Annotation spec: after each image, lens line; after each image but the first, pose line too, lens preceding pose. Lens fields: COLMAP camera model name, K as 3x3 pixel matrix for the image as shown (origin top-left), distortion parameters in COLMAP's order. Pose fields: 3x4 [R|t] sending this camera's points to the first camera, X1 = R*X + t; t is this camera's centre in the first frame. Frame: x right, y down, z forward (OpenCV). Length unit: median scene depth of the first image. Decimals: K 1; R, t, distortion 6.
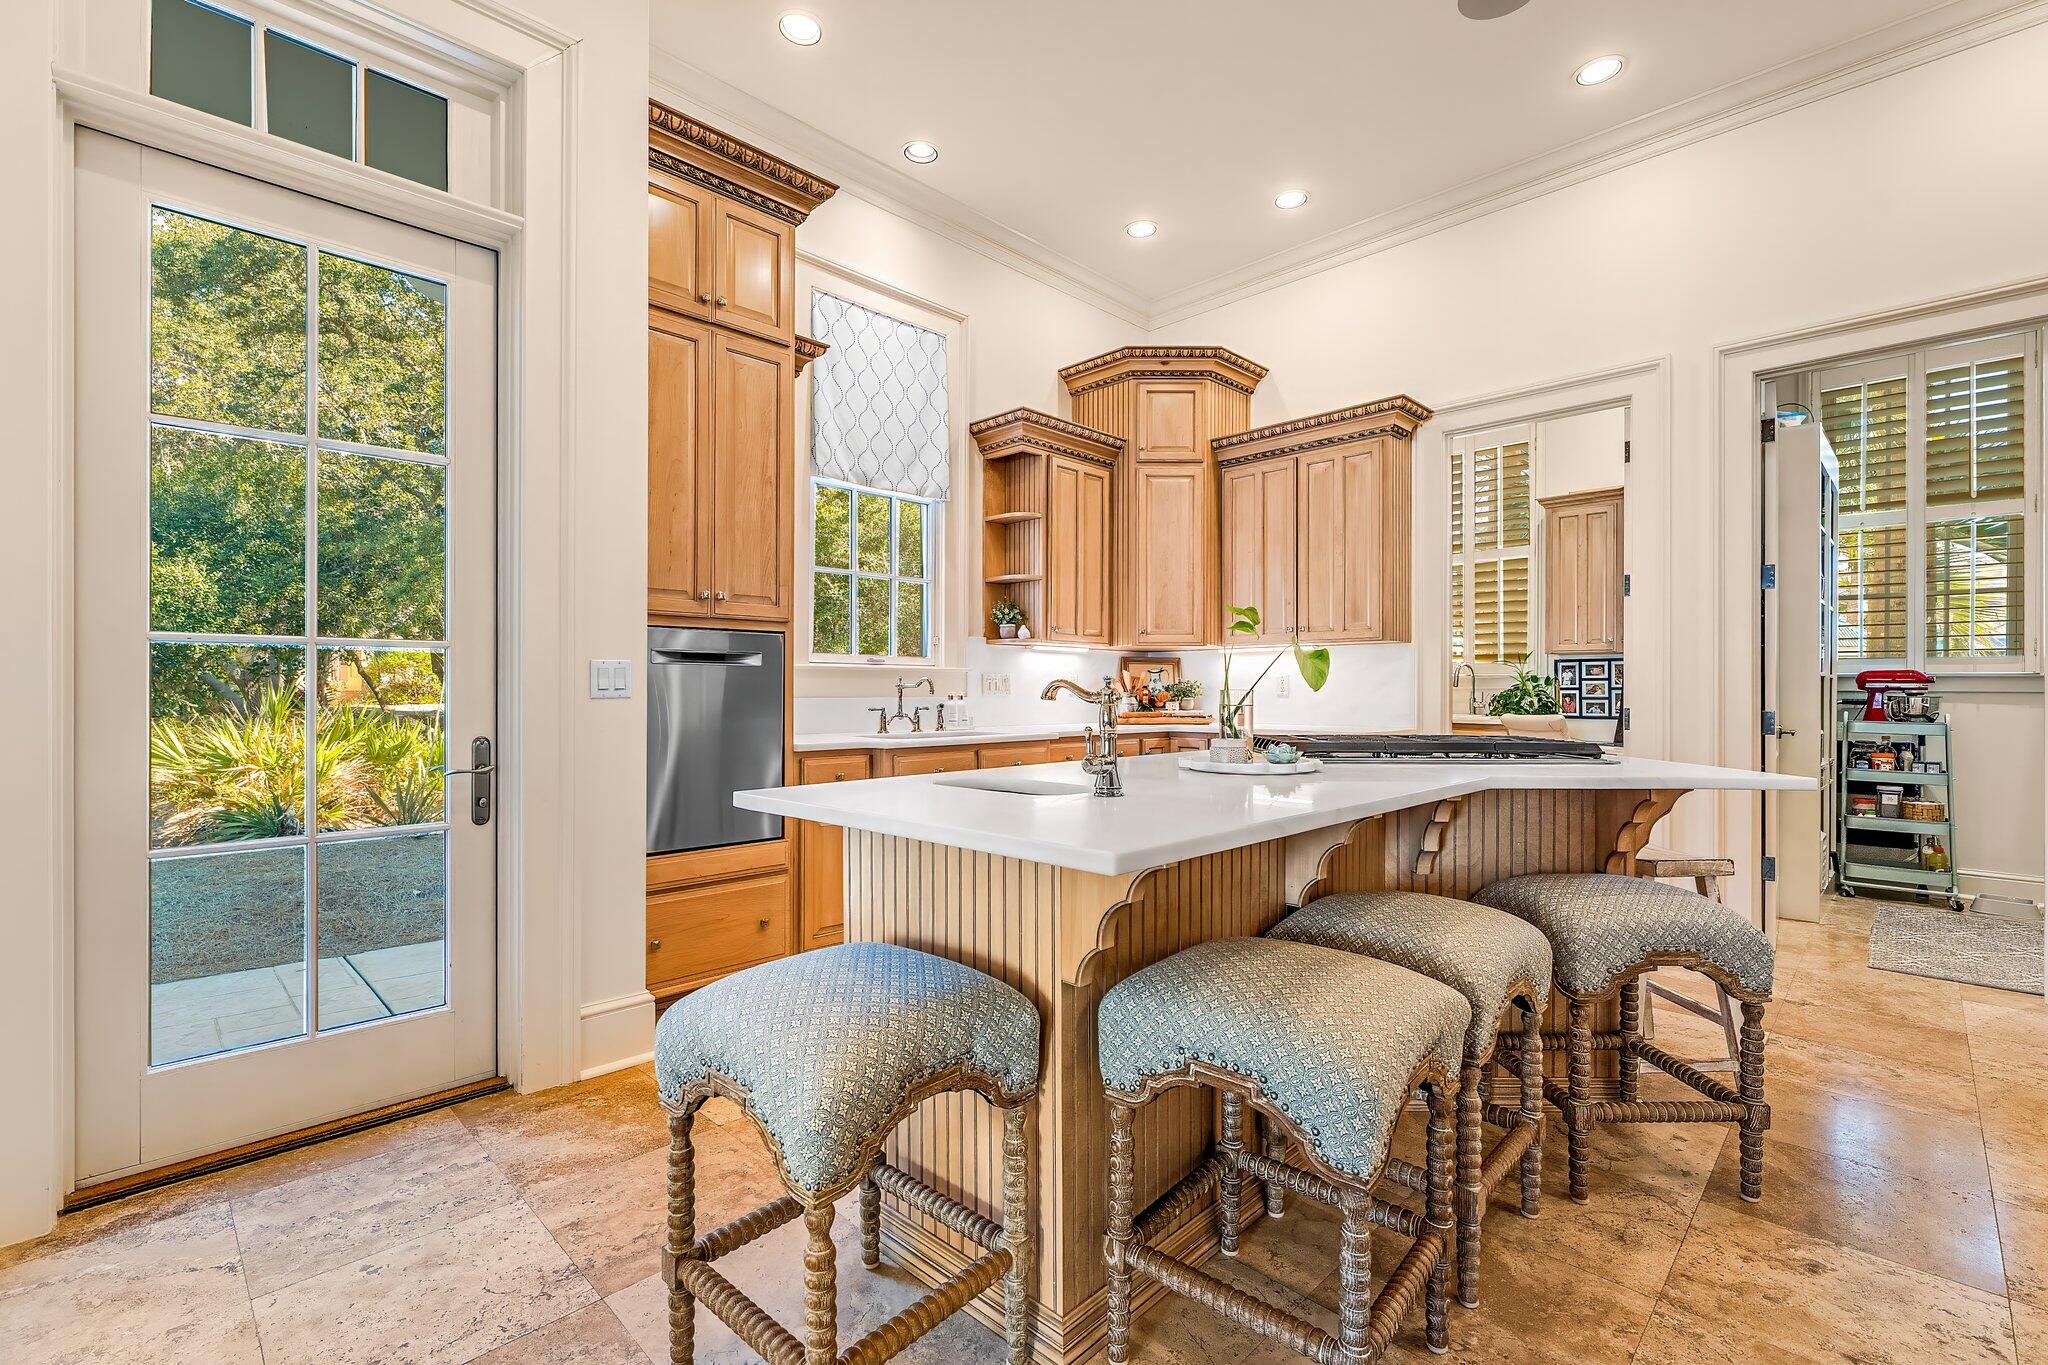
lens RADIAL K [[900.2, 0, 1021.2], [0, 900.2, 689.7], [0, 0, 1]] dist [0.001189, -0.000632]
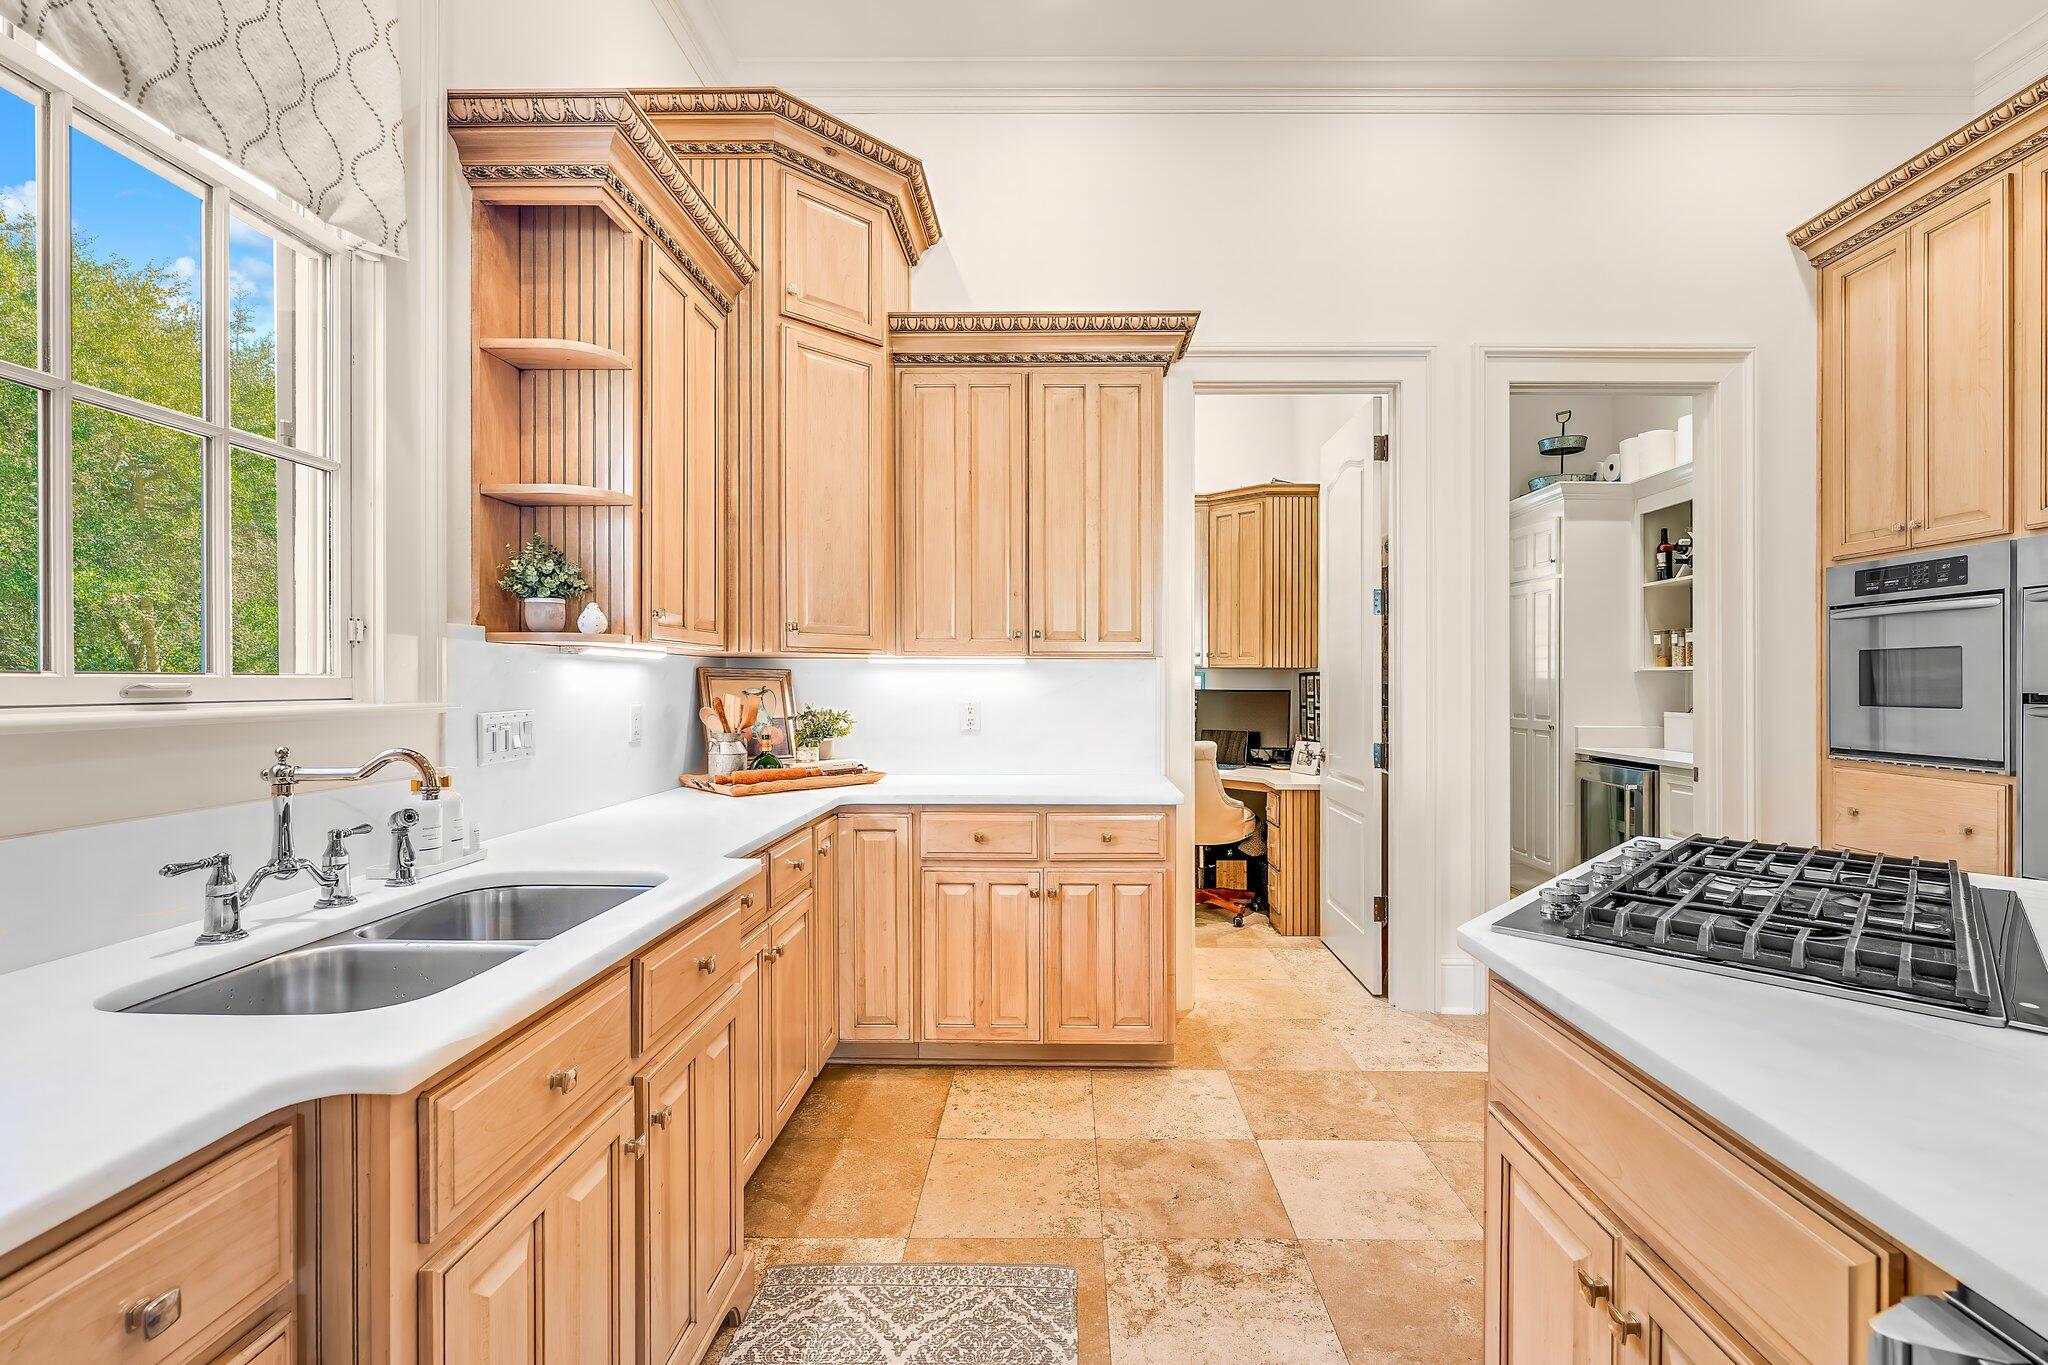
lens RADIAL K [[900.2, 0, 1035.8], [0, 900.2, 682.4], [0, 0, 1]] dist [0.001189, -0.000632]
pose [[0.716518, -0.000758, 0.697568, -0.146408], [-0.002718, 0.999989, 0.003878, -0.034046], [-0.697563, -0.004675, 0.716508, 0.518692]]
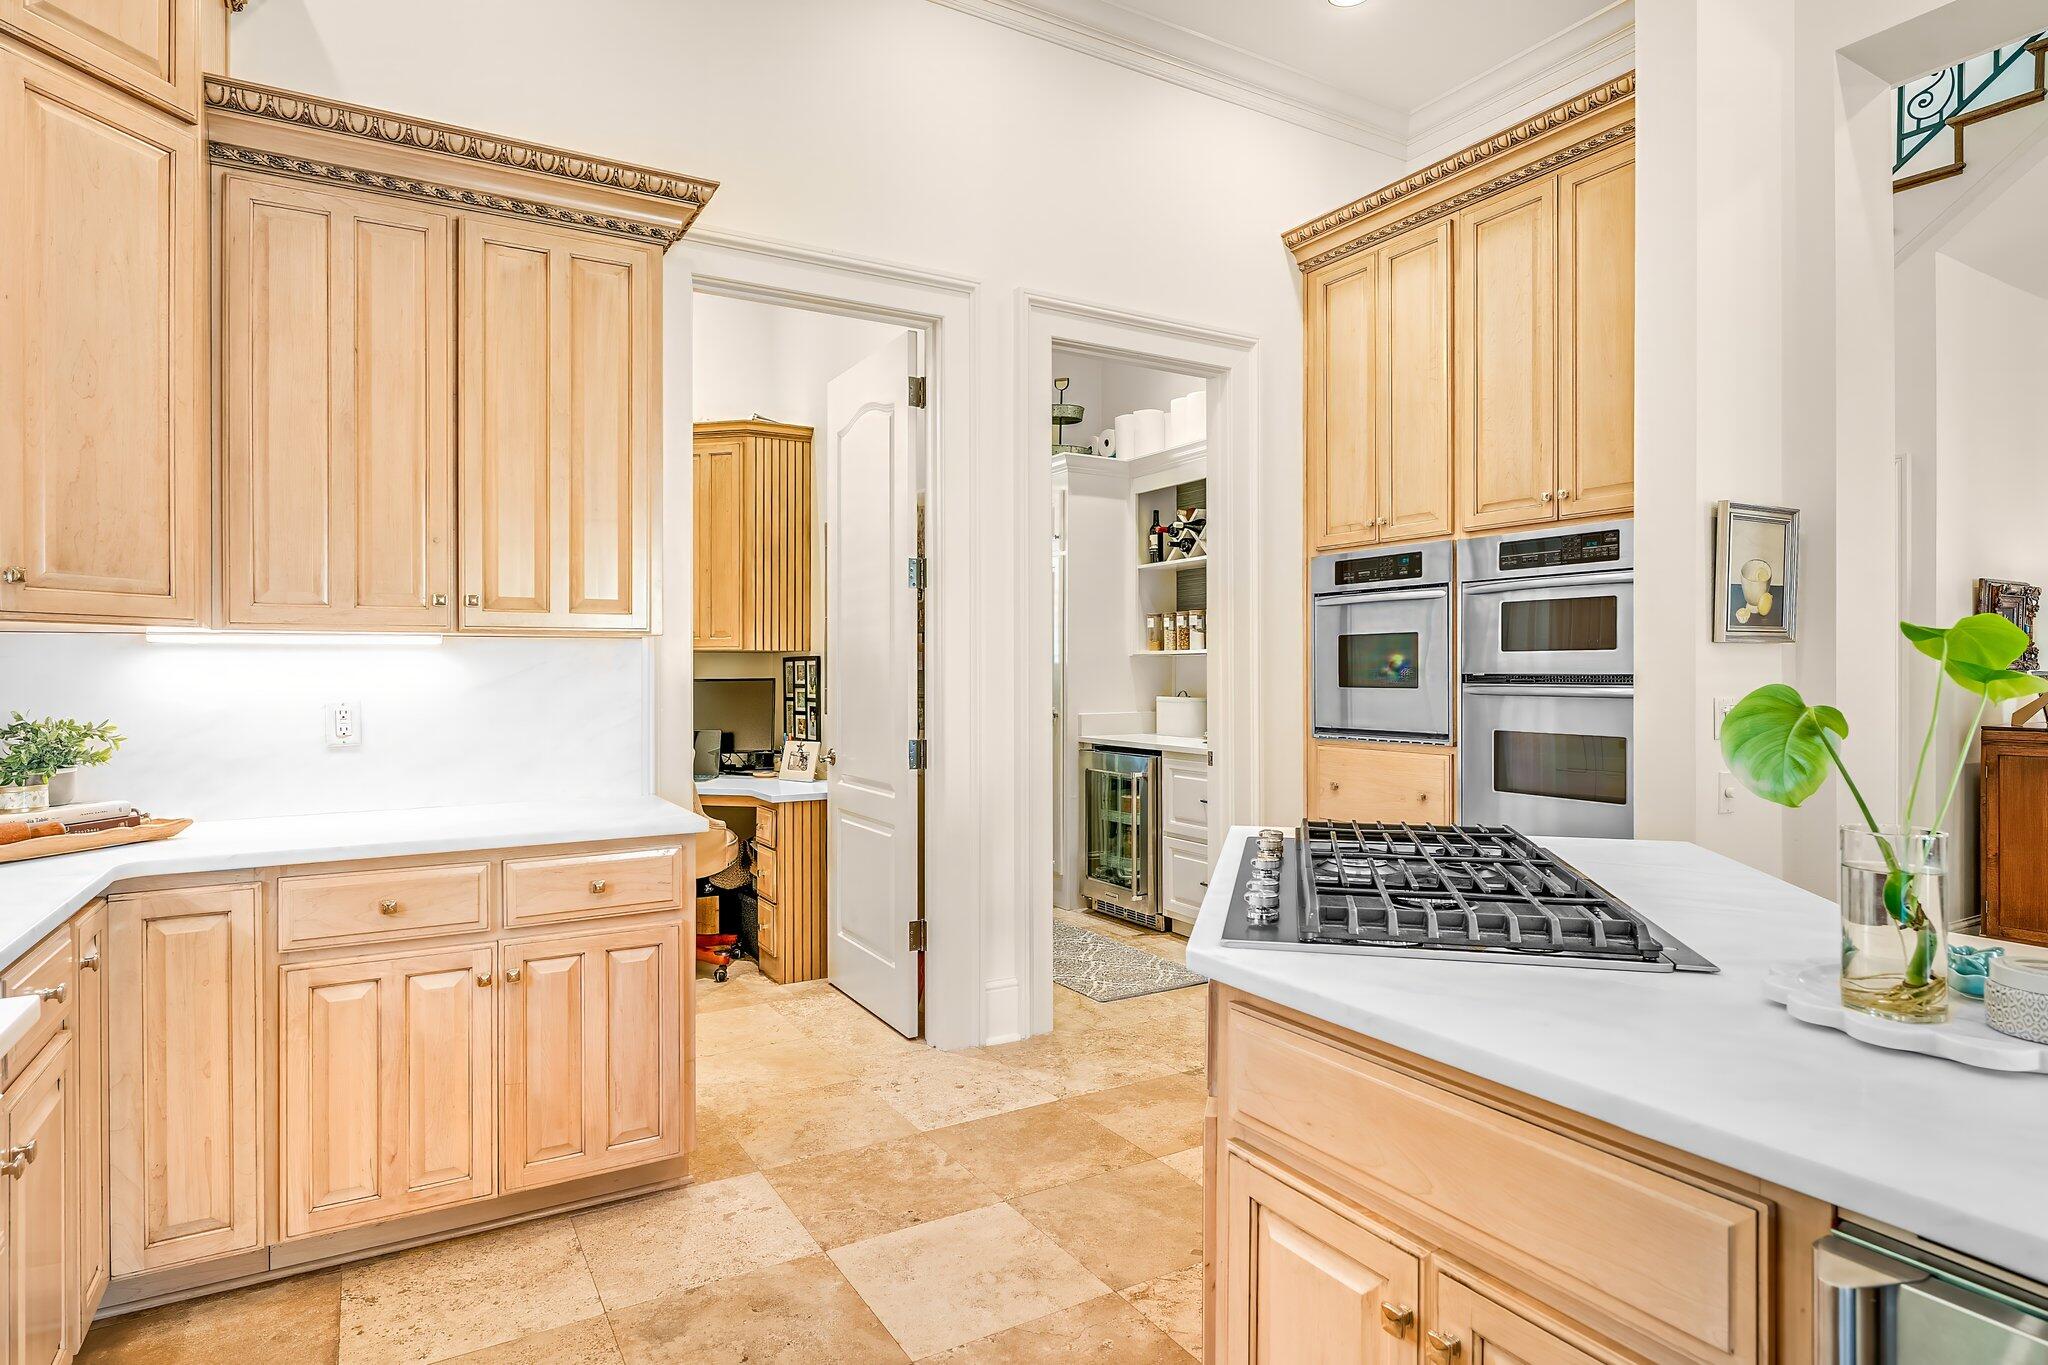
lens RADIAL K [[1111.8, 0, 1057.4], [0, 1111.8, 663.8], [0, 0, 1]] dist [0.004207, -0.002876]
pose [[0.246404, 0.000434, 0.969167, -0.155122], [0.001983, 0.999998, -0.000952, -0.034019], [-0.969165, 0.002156, 0.246402, 0.568641]]
